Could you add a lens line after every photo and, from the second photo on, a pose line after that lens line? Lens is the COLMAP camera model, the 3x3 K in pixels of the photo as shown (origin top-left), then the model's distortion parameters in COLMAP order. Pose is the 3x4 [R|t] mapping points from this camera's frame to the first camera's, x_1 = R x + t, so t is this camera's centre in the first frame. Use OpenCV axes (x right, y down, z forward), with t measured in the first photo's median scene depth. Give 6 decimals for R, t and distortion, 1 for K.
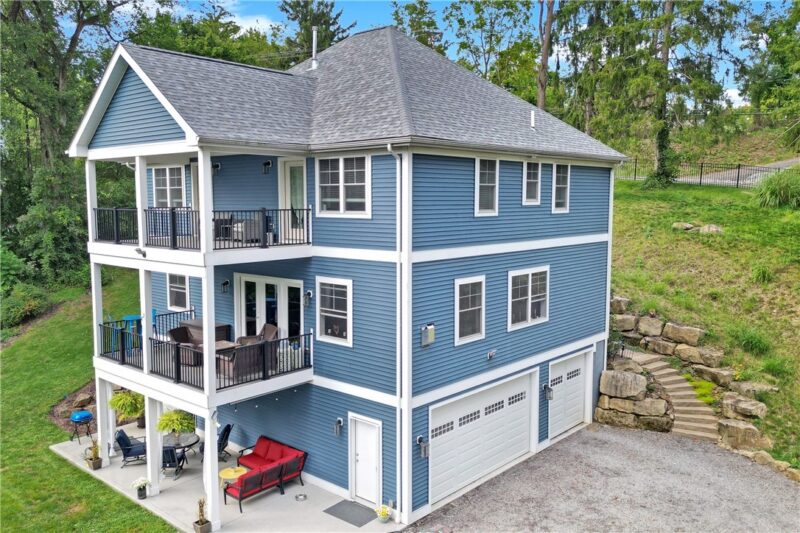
lens RADIAL K [[700.0, 0, 396.0], [0, 700.0, 266.8], [0, 0, 1]] dist [0.029239, -0.002043]
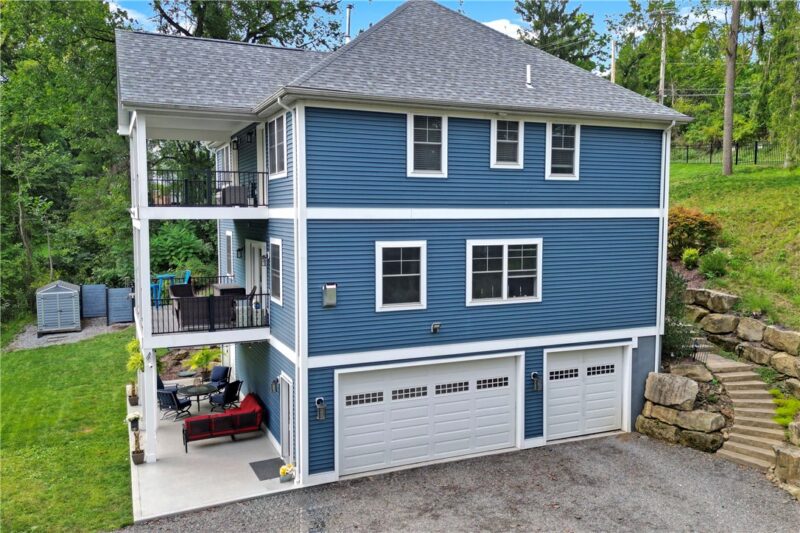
lens RADIAL K [[700.0, 0, 396.0], [0, 700.0, 266.8], [0, 0, 1]] dist [0.029239, -0.002043]
pose [[0.907794, 0.035672, -0.417897, 0.413845], [-0.043771, 0.998993, -0.009809, 0.049279], [0.417126, 0.027196, 0.908442, 0.118130]]
